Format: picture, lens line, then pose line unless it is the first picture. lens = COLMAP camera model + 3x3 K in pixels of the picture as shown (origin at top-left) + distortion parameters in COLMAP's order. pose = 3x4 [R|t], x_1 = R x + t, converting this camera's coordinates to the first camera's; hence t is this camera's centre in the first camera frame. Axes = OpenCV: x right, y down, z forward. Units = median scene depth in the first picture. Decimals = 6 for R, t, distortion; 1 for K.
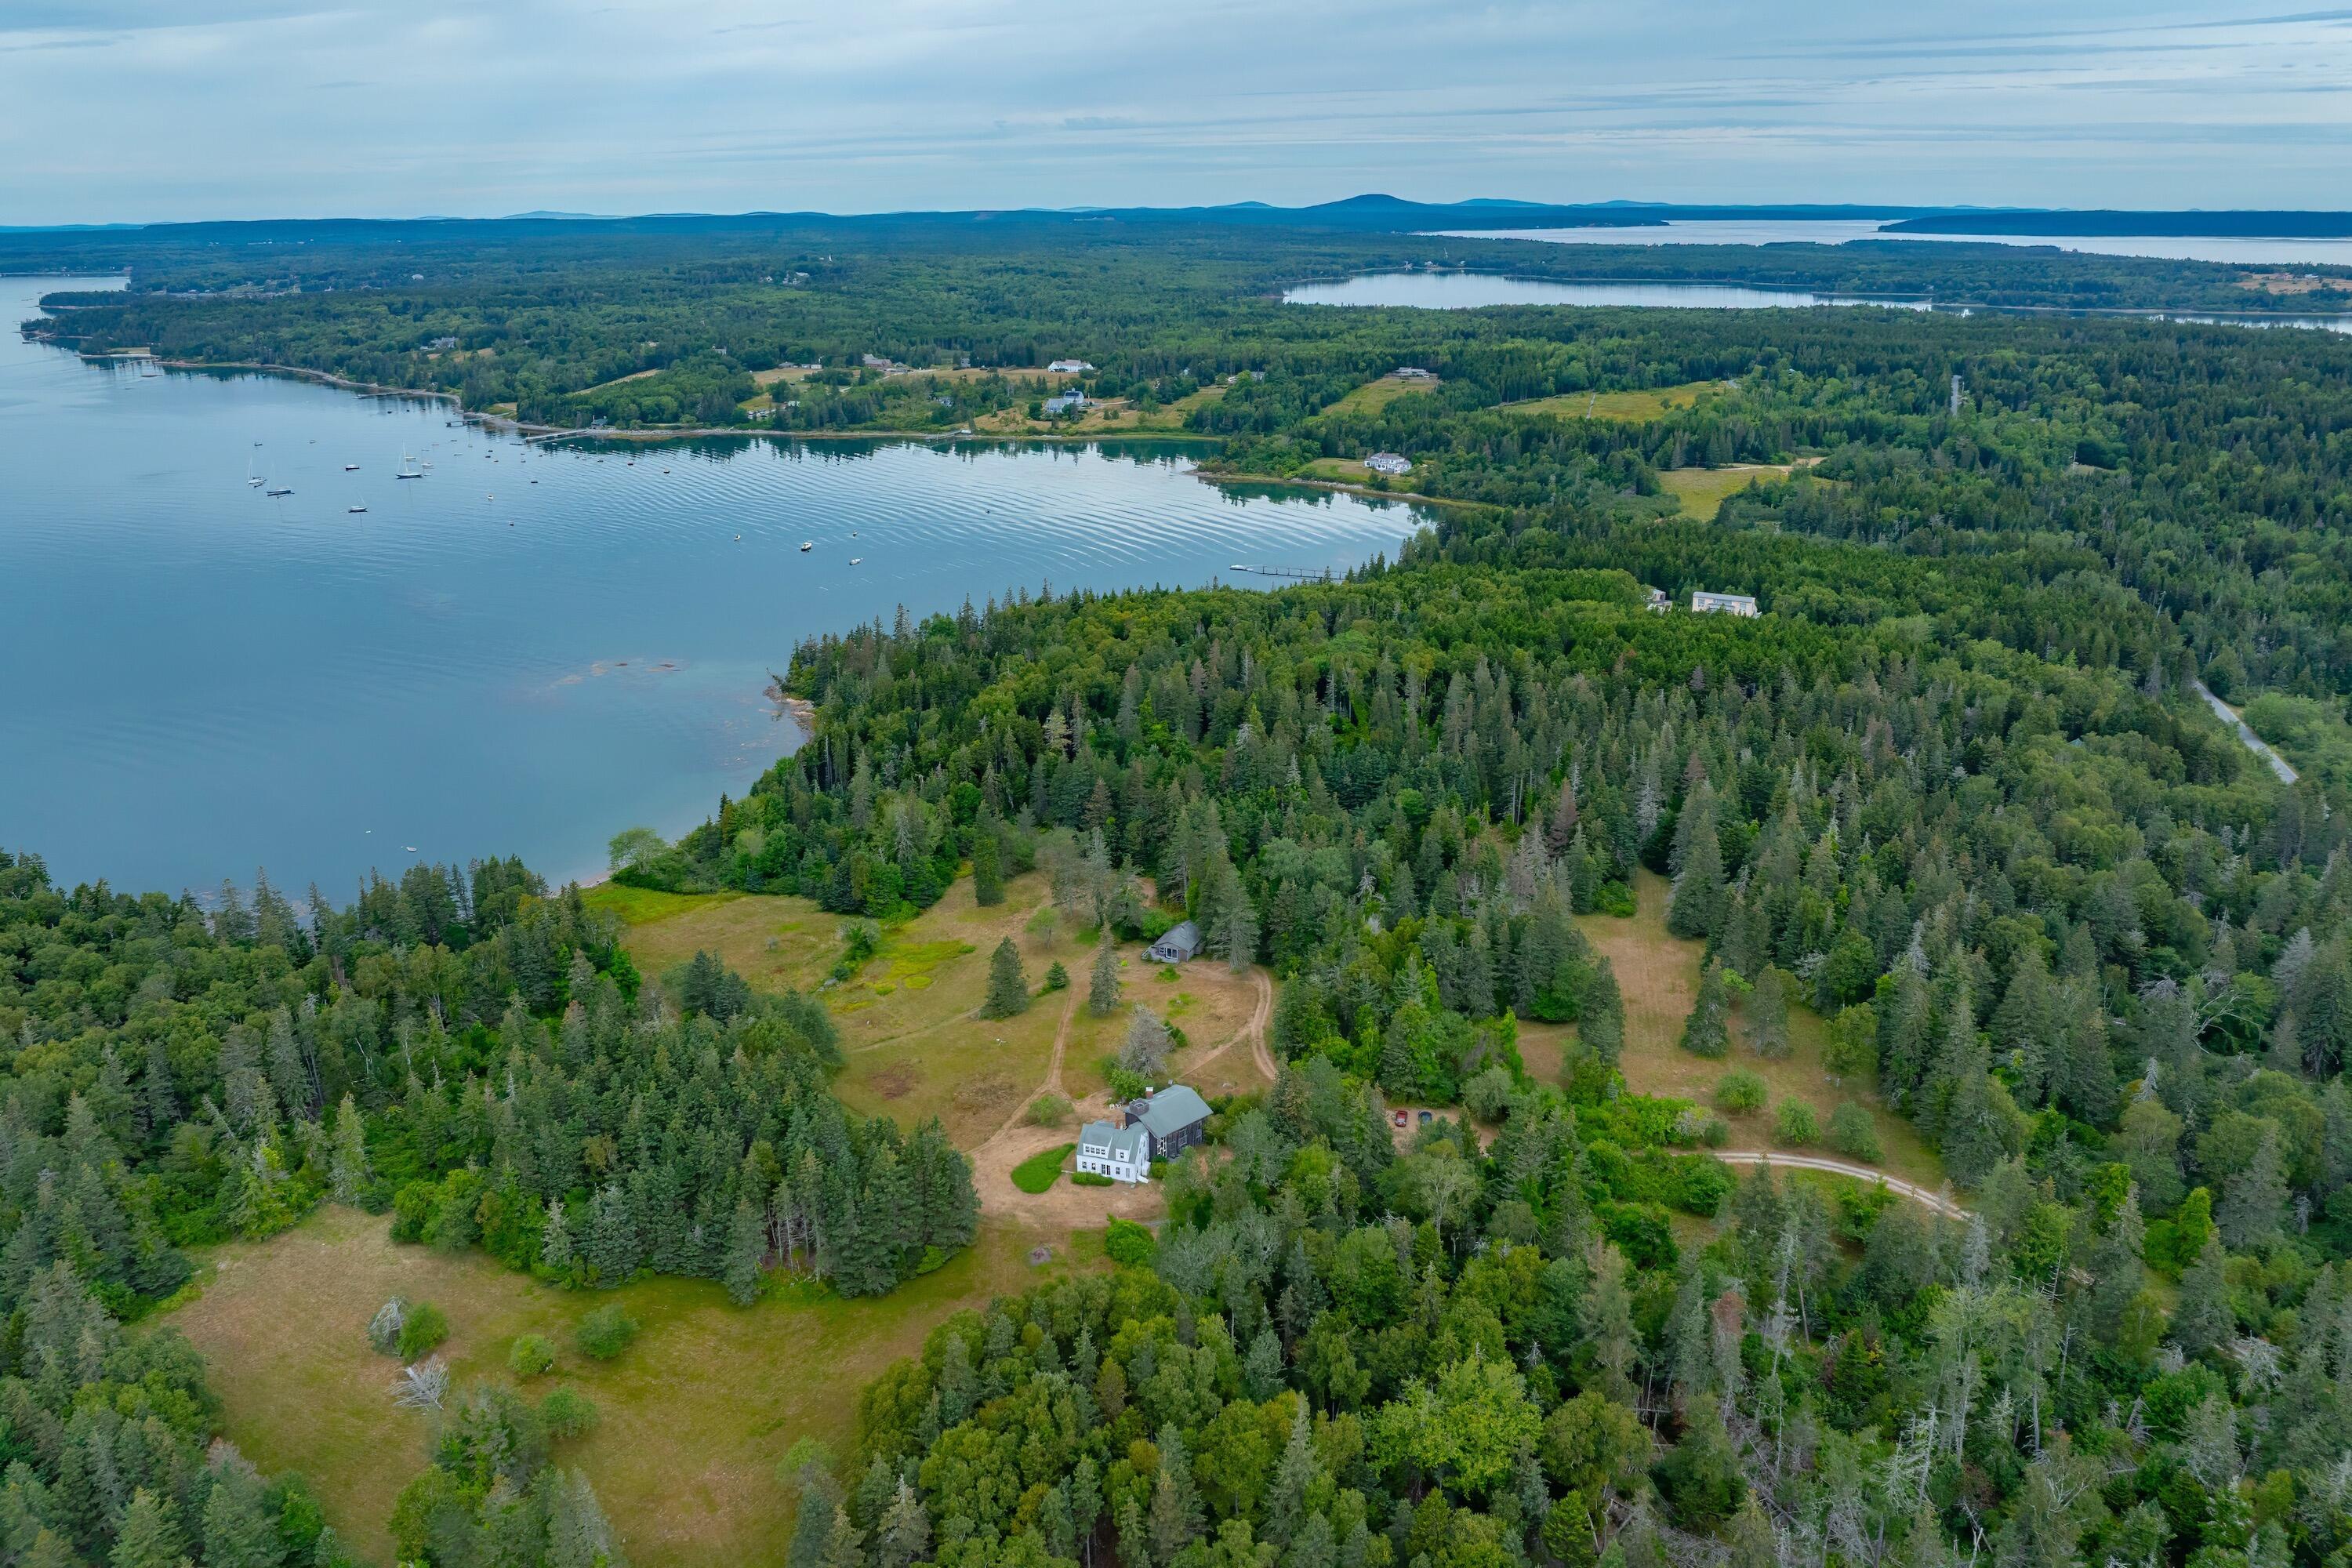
lens RADIAL K [[1651.3, 0, 1175.0], [0, 1651.3, 769.8], [0, 0, 1]] dist [-0.030642, -0.006676]
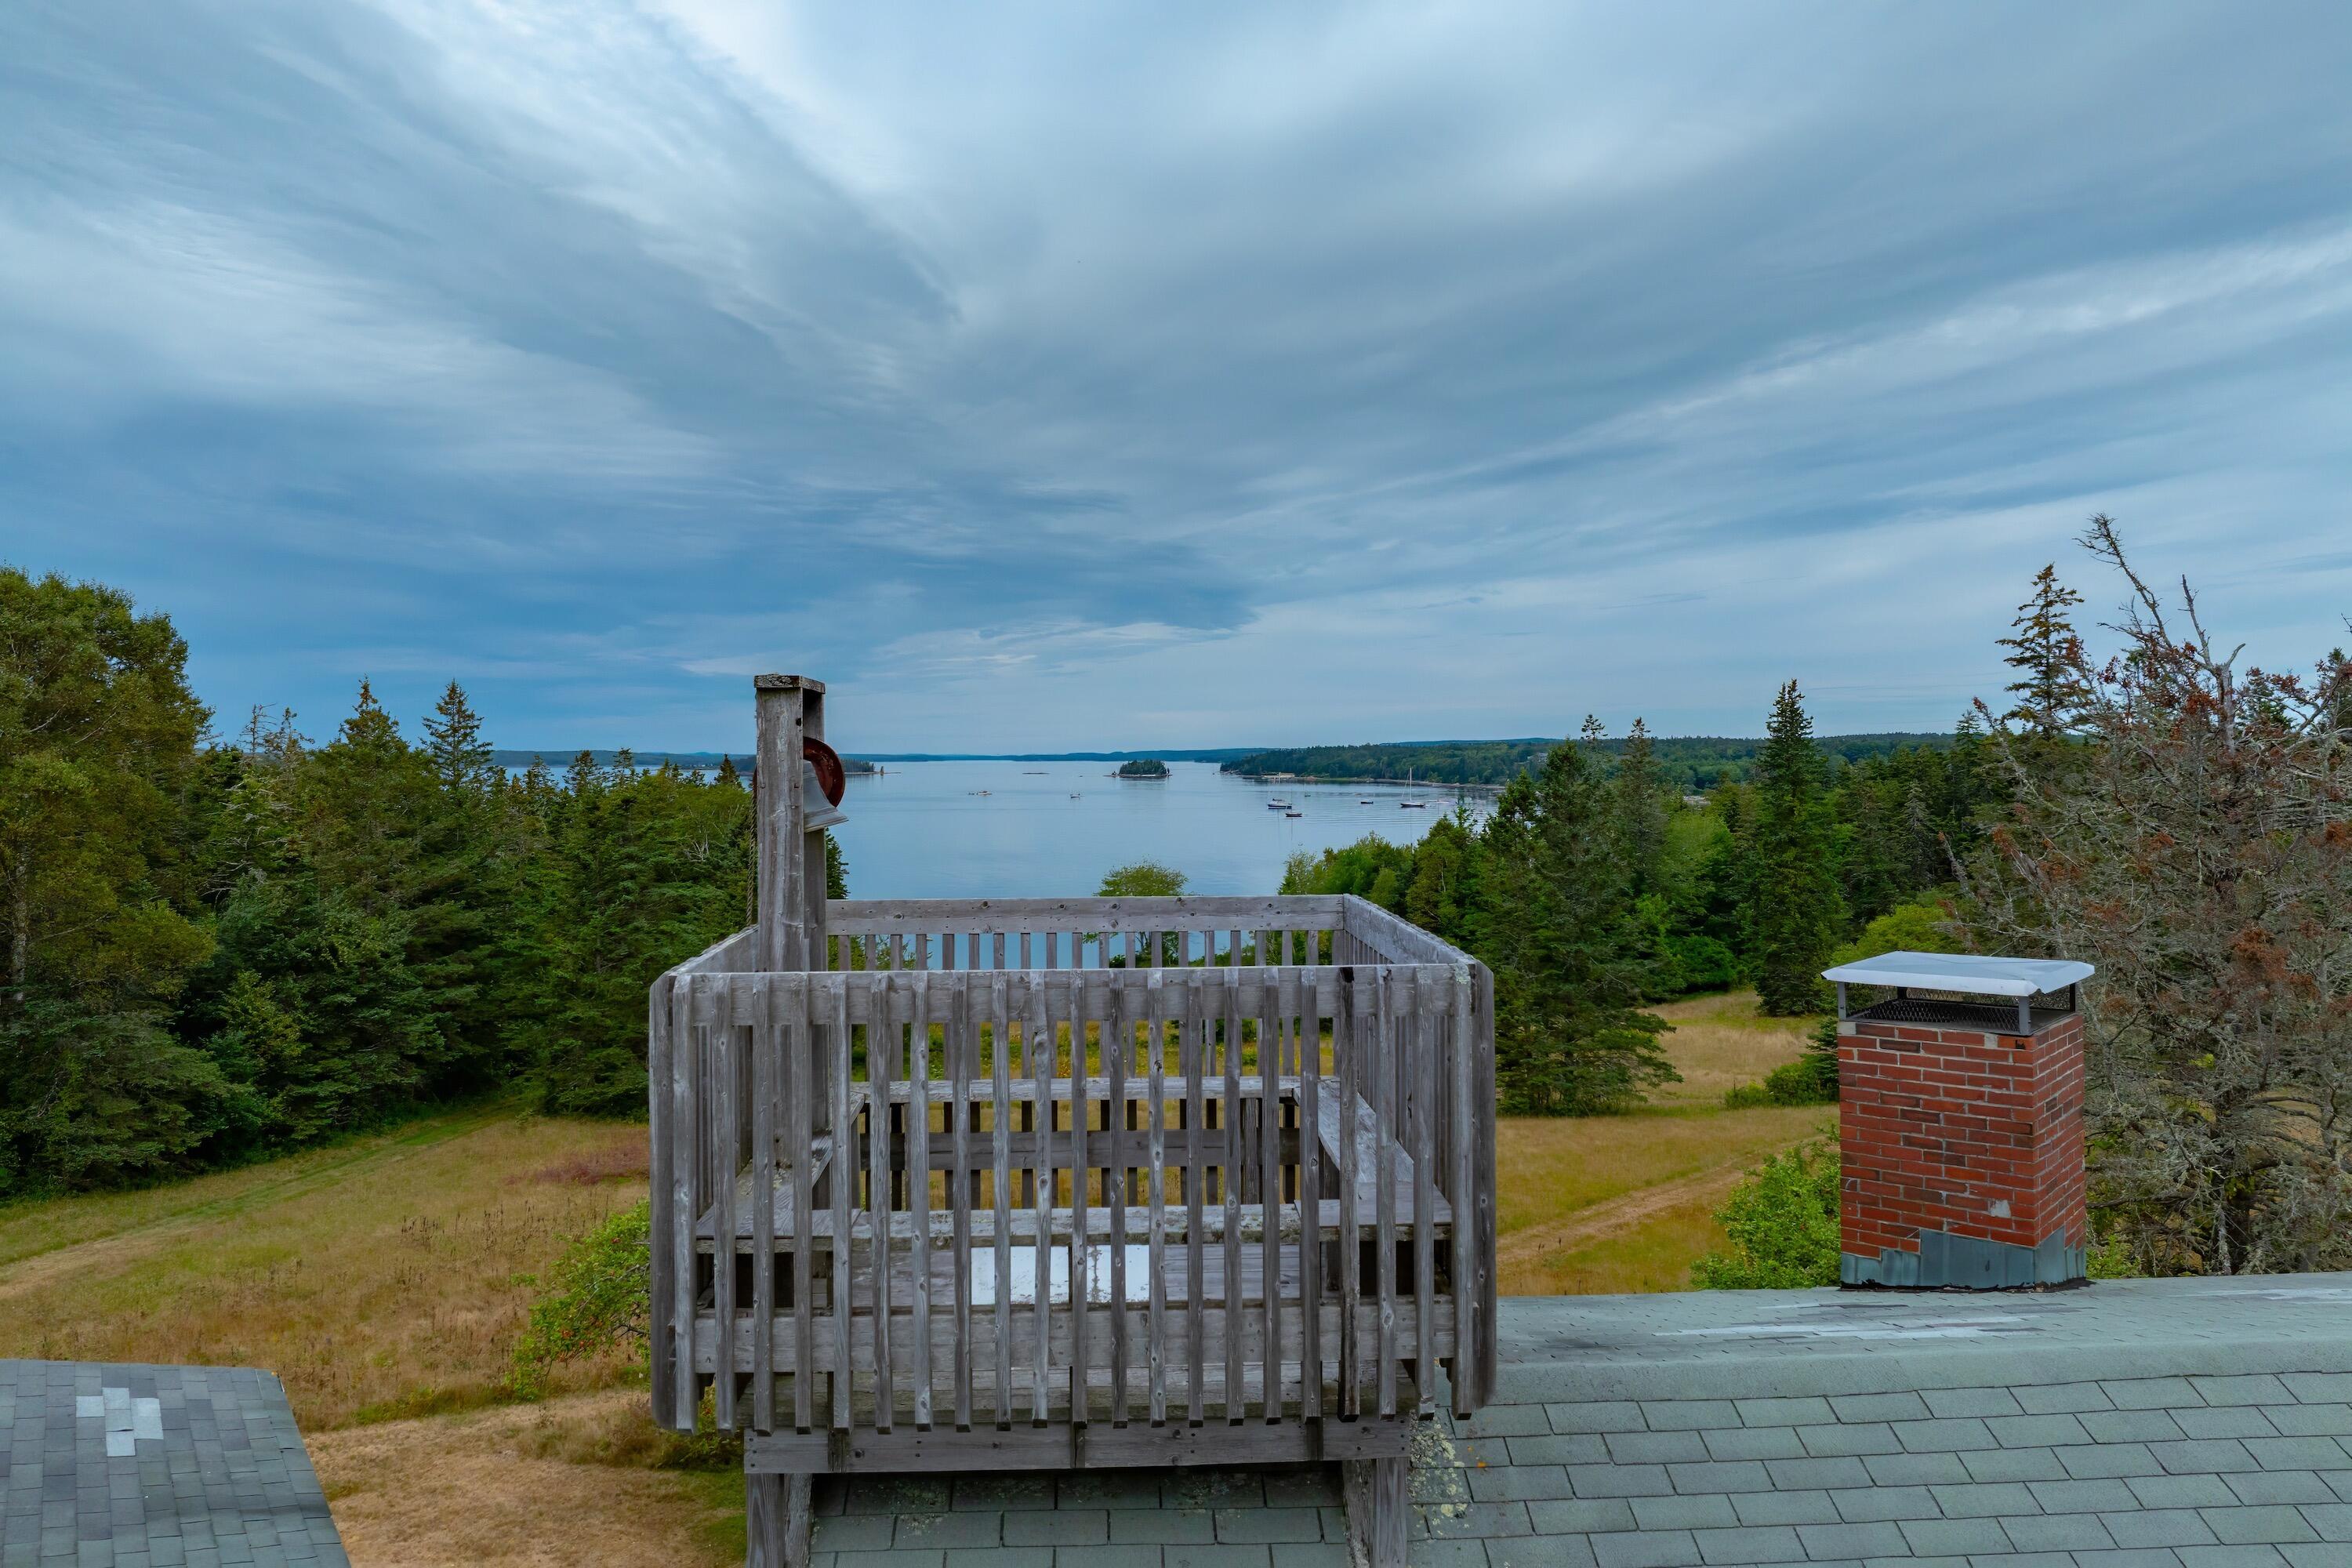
lens RADIAL K [[1651.3, 0, 1159.4], [0, 1651.3, 767.6], [0, 0, 1]] dist [-0.030642, -0.006676]
pose [[0.774586, 0.004829, -0.632450, -0.001588], [-0.205088, 0.947856, -0.243943, 0.043700], [0.598293, 0.318663, 0.735187, 0.209838]]
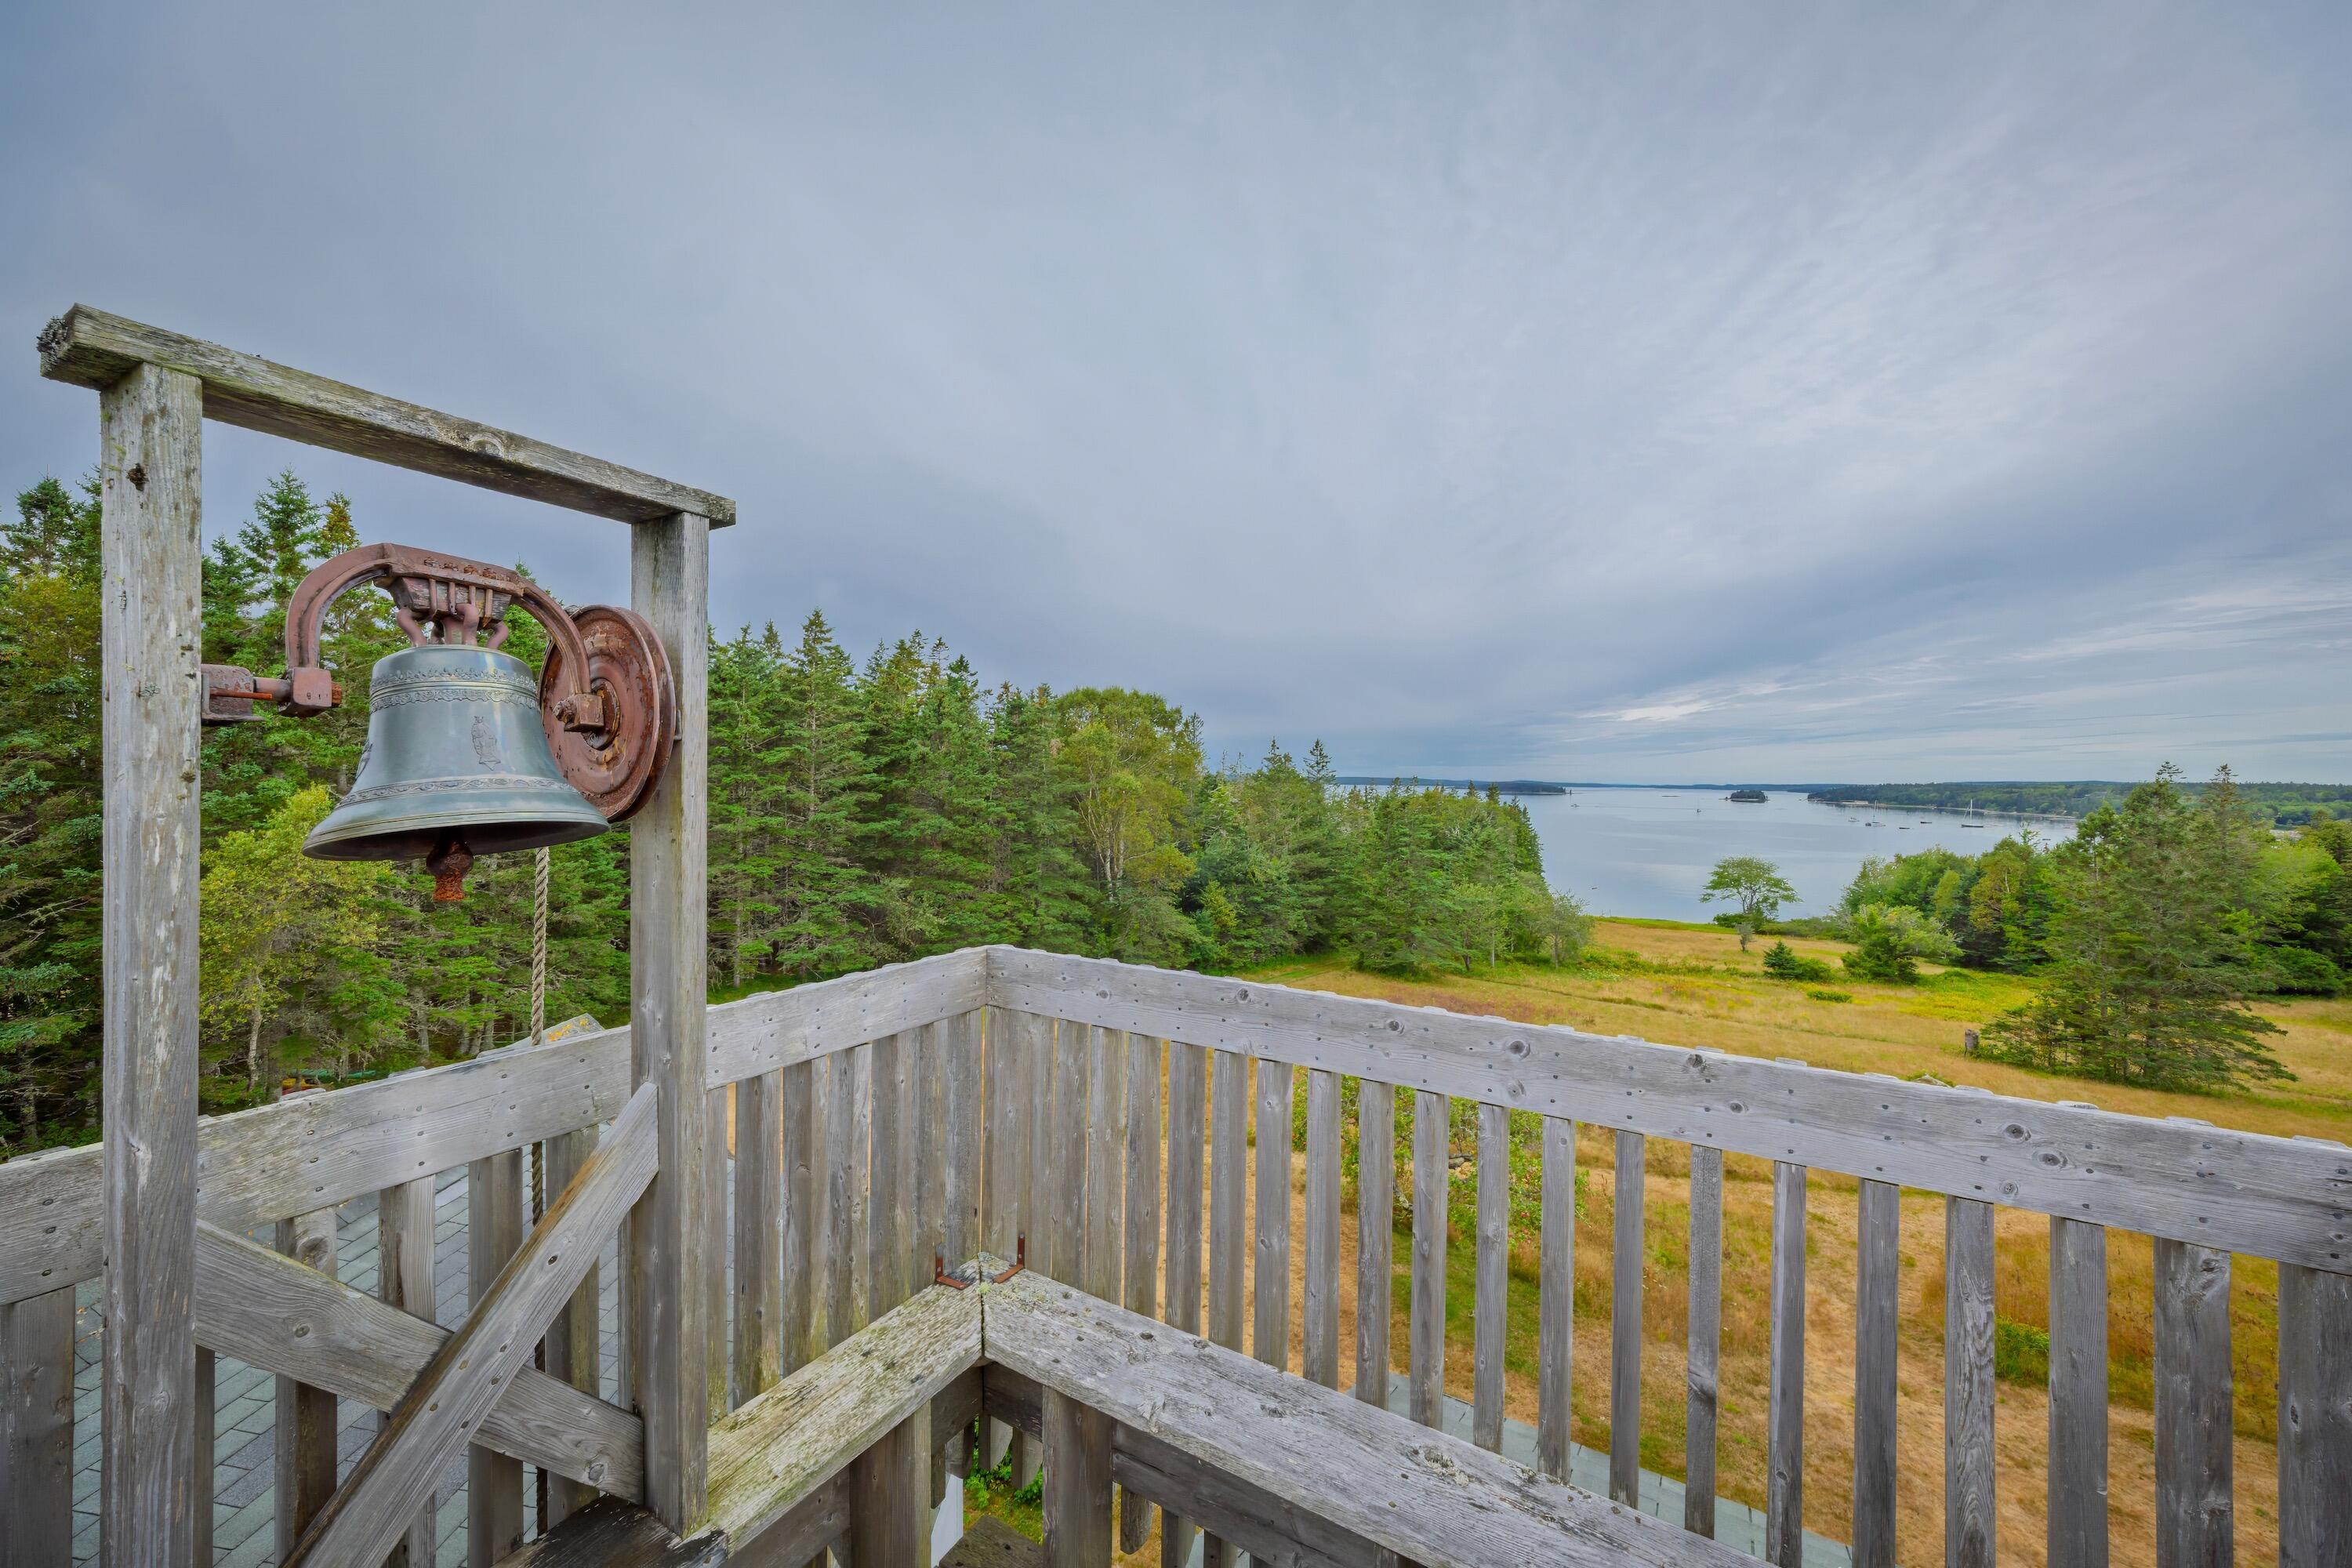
lens RADIAL K [[860.1, 0, 1174.2], [0, 860.1, 778.8], [0, 0, 1]] dist [-0.012721, 0.001098]
pose [[0.281171, 0.008388, -0.959621, -0.003999], [-0.329150, 0.940147, -0.088224, 0.042770], [0.901445, 0.340665, 0.267103, 0.212933]]
